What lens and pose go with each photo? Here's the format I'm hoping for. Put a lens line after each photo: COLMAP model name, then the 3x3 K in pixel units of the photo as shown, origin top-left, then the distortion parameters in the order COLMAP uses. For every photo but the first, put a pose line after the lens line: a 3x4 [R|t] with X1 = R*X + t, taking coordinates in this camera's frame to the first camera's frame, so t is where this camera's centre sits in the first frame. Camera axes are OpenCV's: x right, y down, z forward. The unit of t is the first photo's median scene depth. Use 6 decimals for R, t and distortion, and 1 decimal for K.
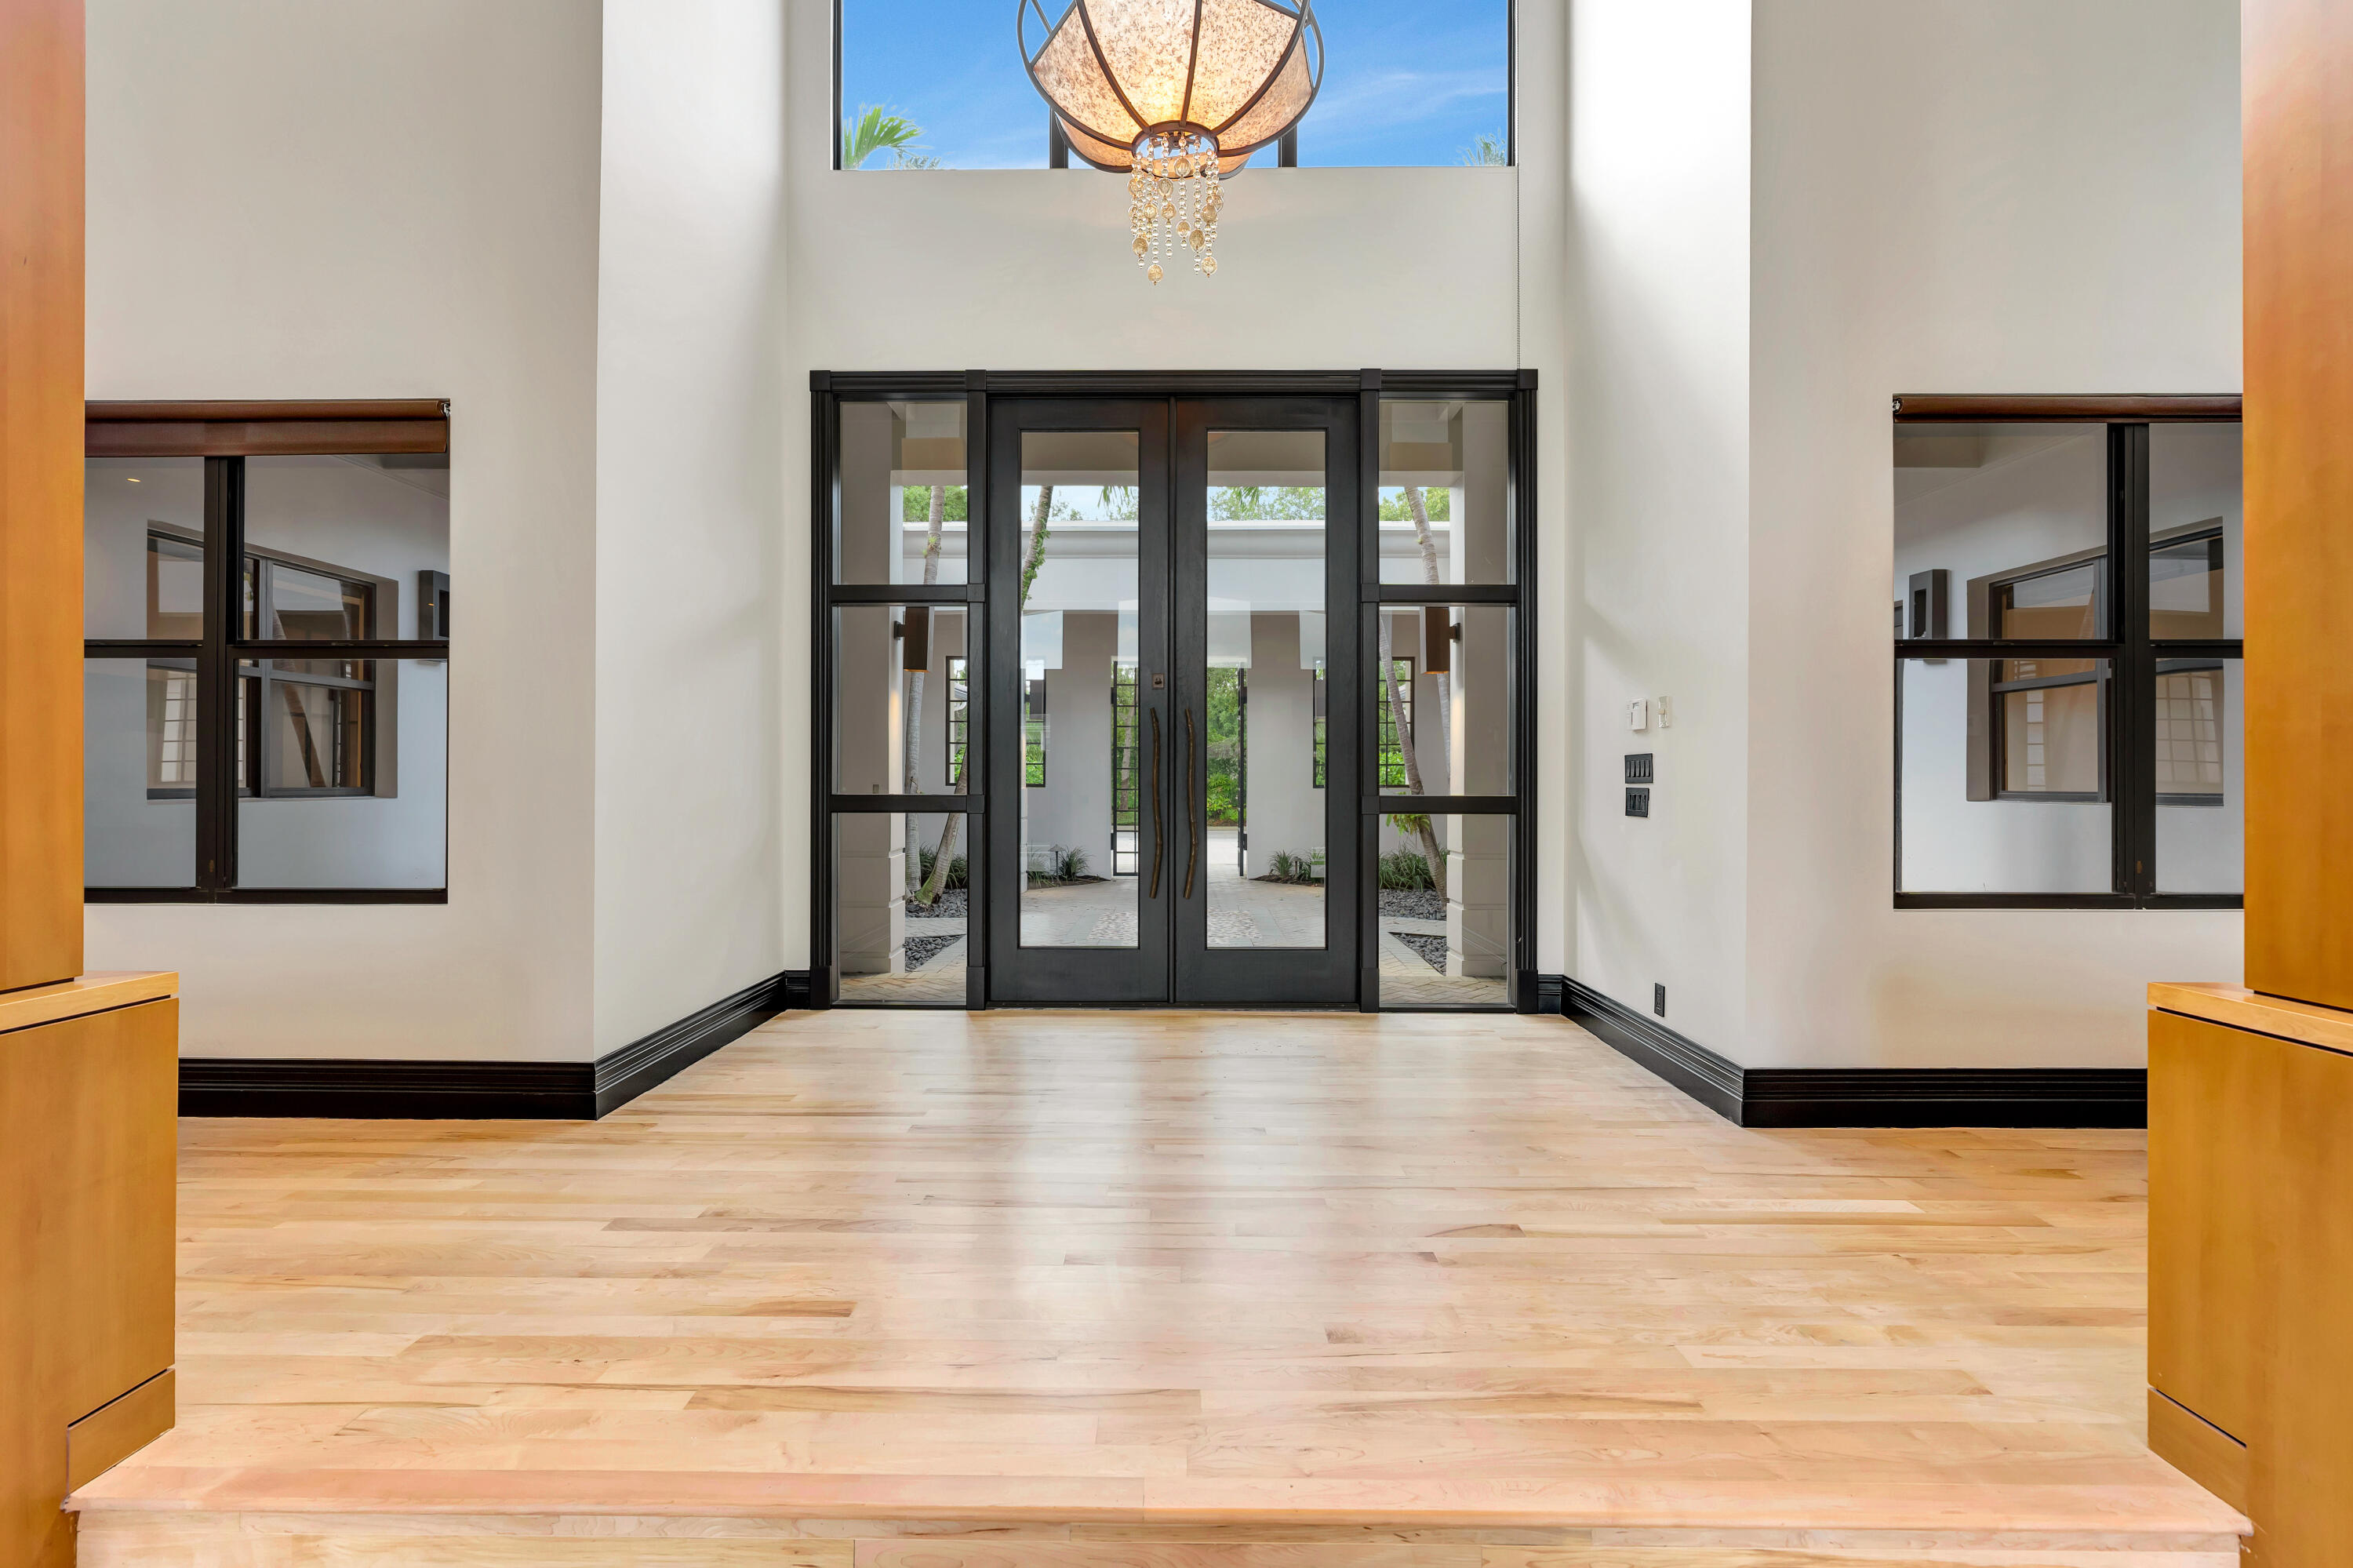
lens RADIAL K [[1069.7, 0, 1175.2], [0, 1069.7, 766.3], [0, 0, 1]] dist [-0.000639, -0.000247]
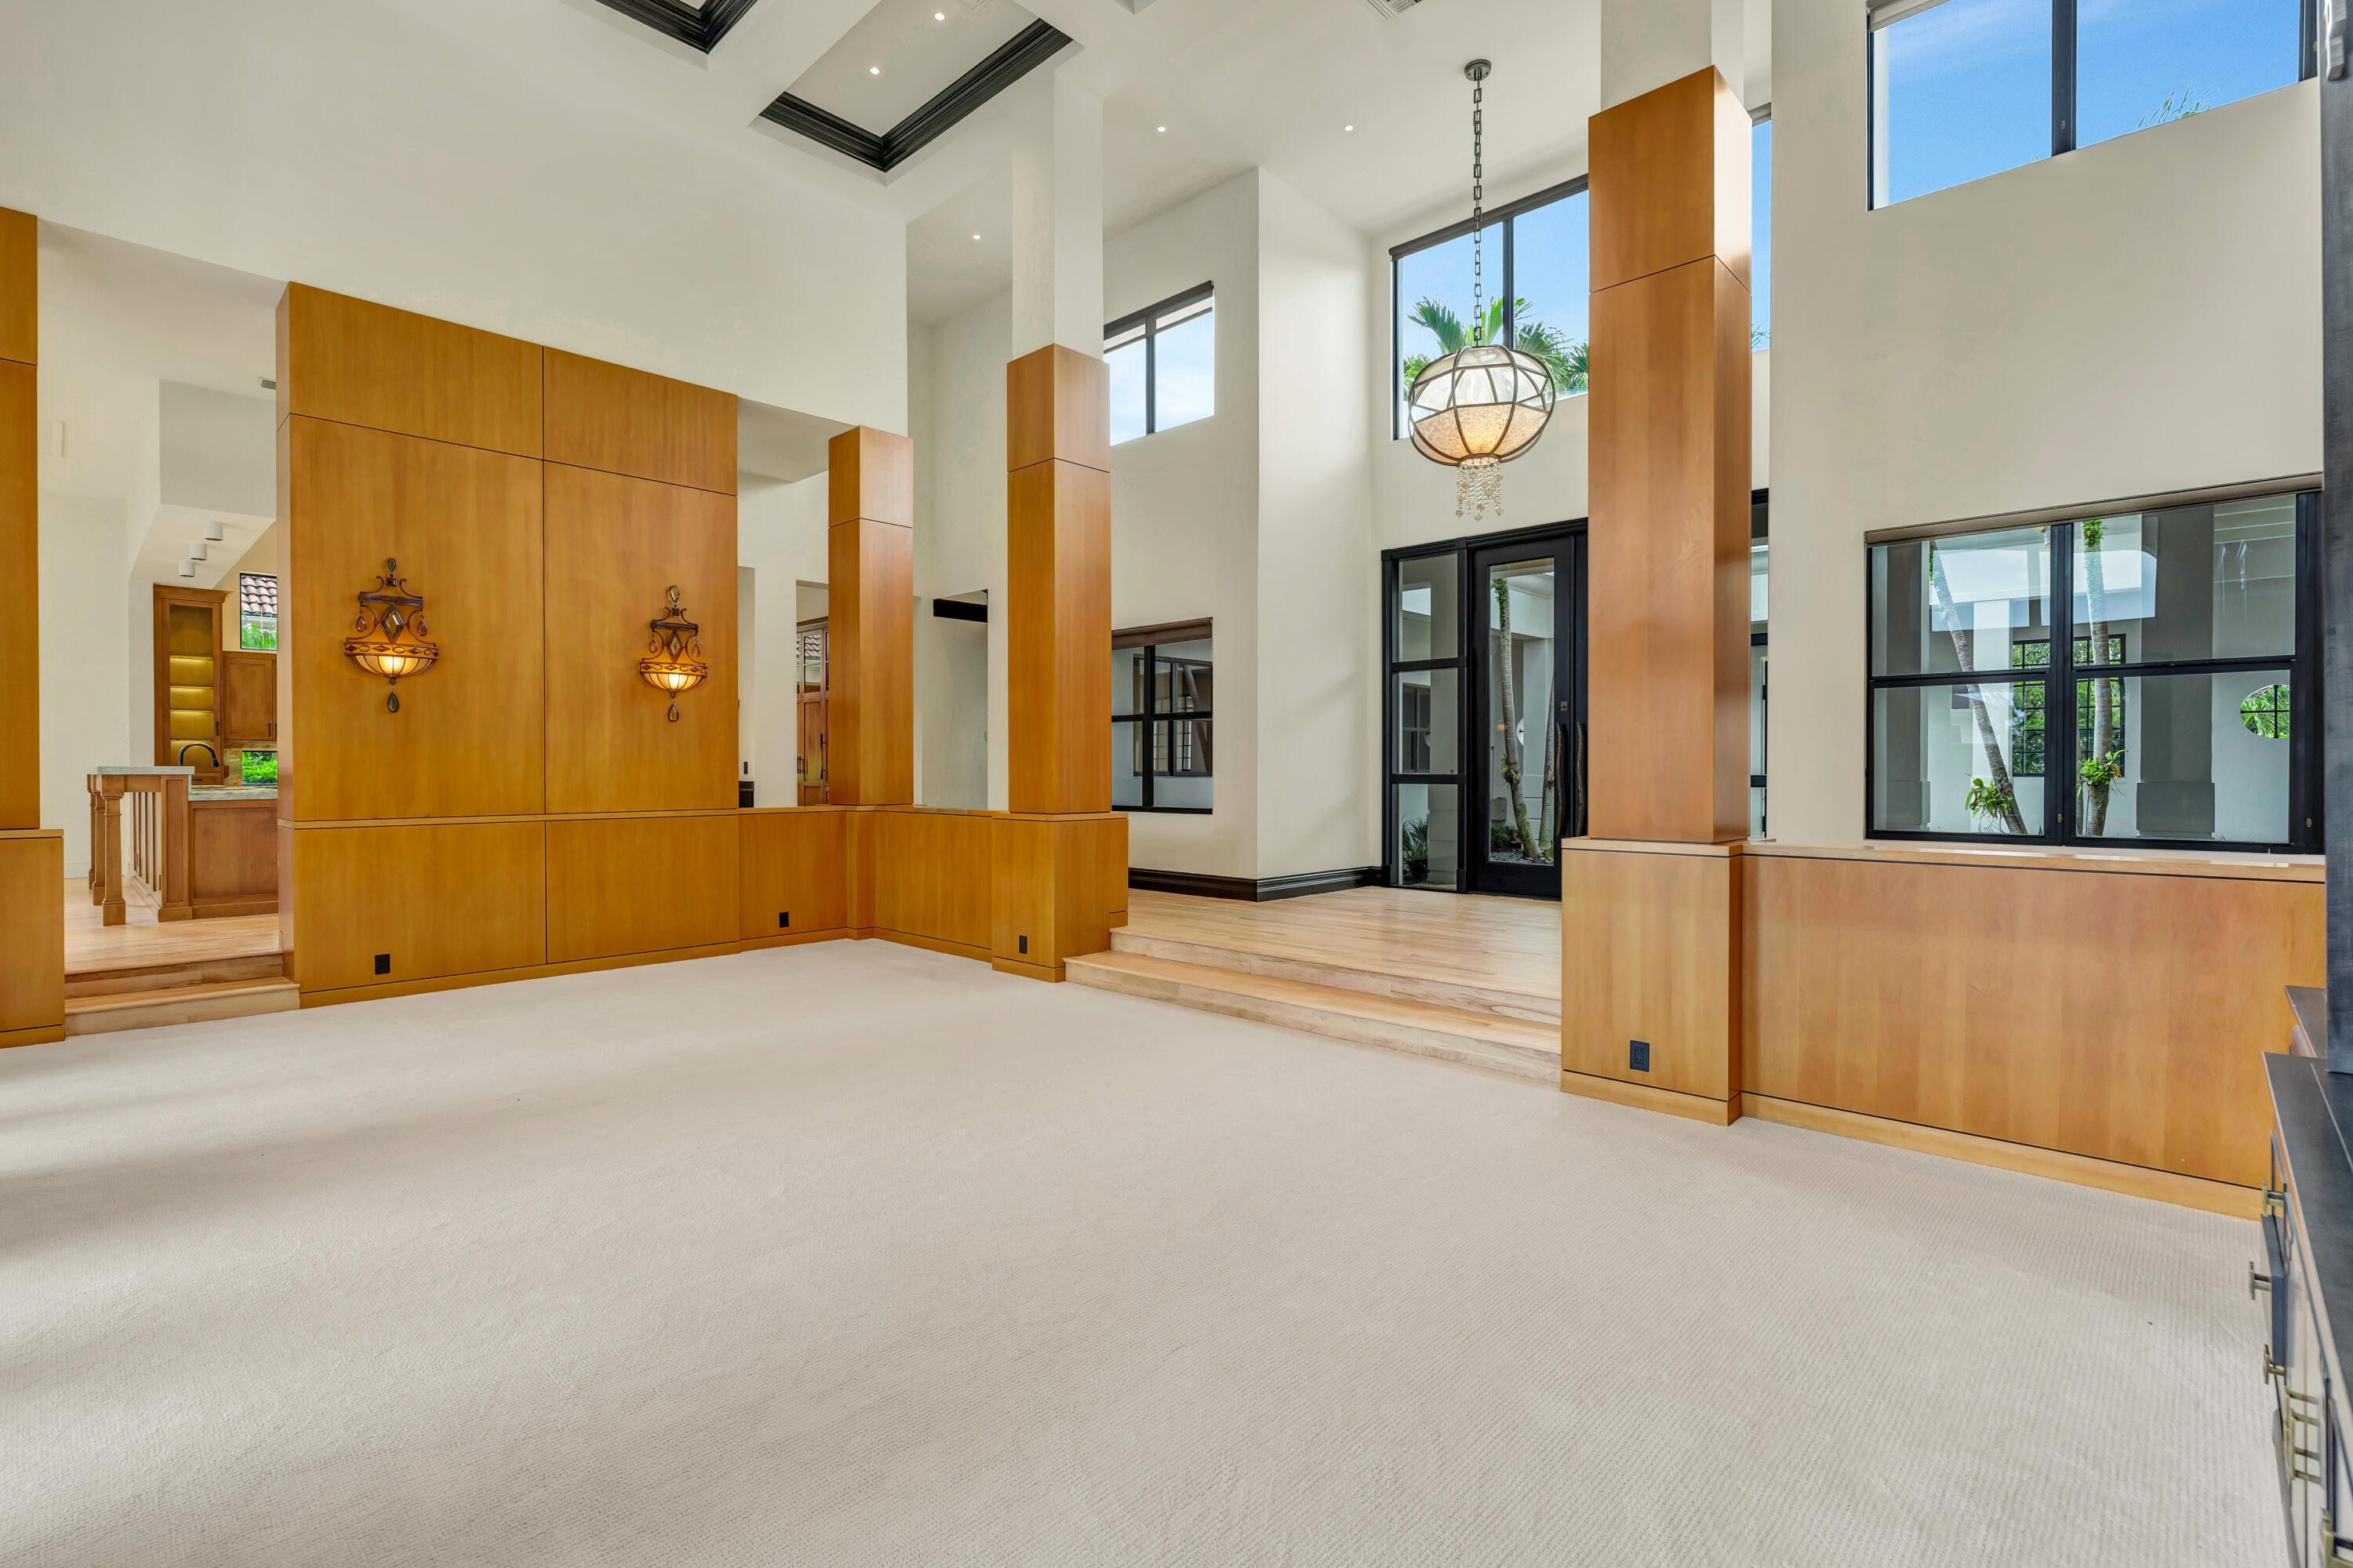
lens RADIAL K [[1075.3, 0, 1172.1], [0, 1075.3, 775.3], [0, 0, 1]] dist [-0.000172, 0.000176]
pose [[0.733409, -0.000465, -0.679787, 0.946915], [0.011432, 0.999867, 0.011649, 0.000369], [0.679691, -0.016315, 0.733317, -0.903747]]
